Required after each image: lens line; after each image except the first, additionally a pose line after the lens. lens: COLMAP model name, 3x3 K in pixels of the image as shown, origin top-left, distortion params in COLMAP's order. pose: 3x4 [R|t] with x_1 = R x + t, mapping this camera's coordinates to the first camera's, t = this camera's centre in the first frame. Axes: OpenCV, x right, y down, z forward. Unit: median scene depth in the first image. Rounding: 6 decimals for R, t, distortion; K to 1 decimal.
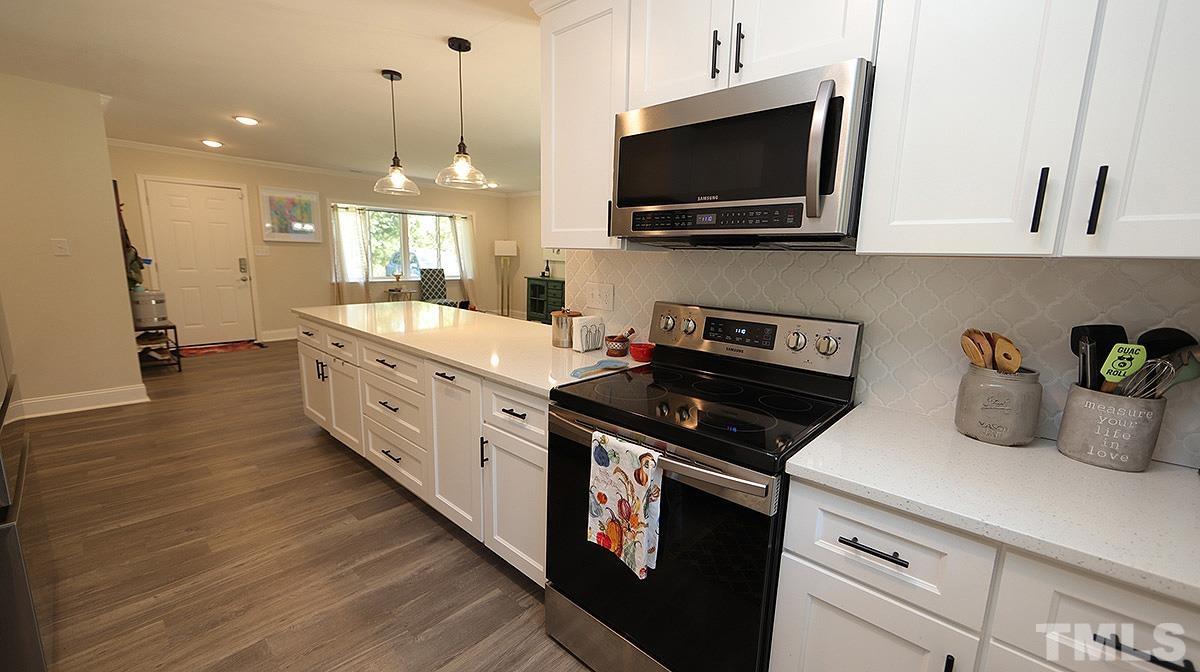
lens RADIAL K [[469.1, 0, 600.0], [0, 469.1, 336.0], [0, 0, 1]] dist [0.003265, 0.000347]
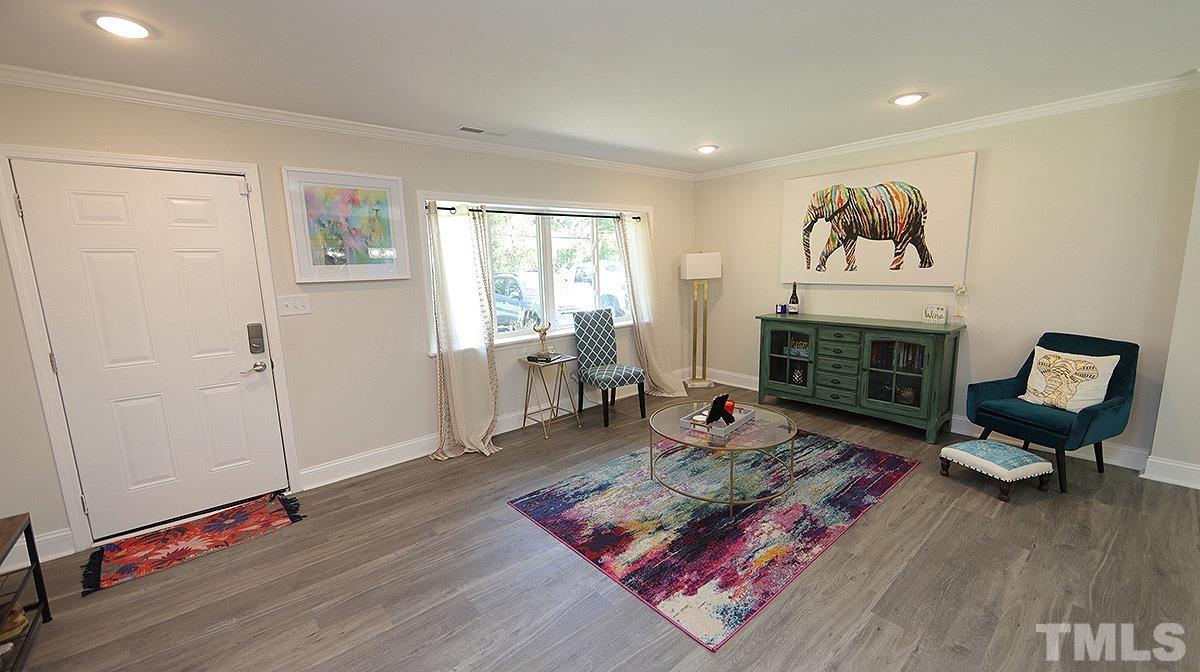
lens RADIAL K [[469.1, 0, 600.0], [0, 469.1, 336.0], [0, 0, 1]] dist [0.003265, 0.000347]
pose [[0.989421, -0.039170, -0.139683, -0.272238], [0.035719, 0.998994, -0.027129, -0.097959], [0.140605, 0.021853, 0.989825, 0.448206]]
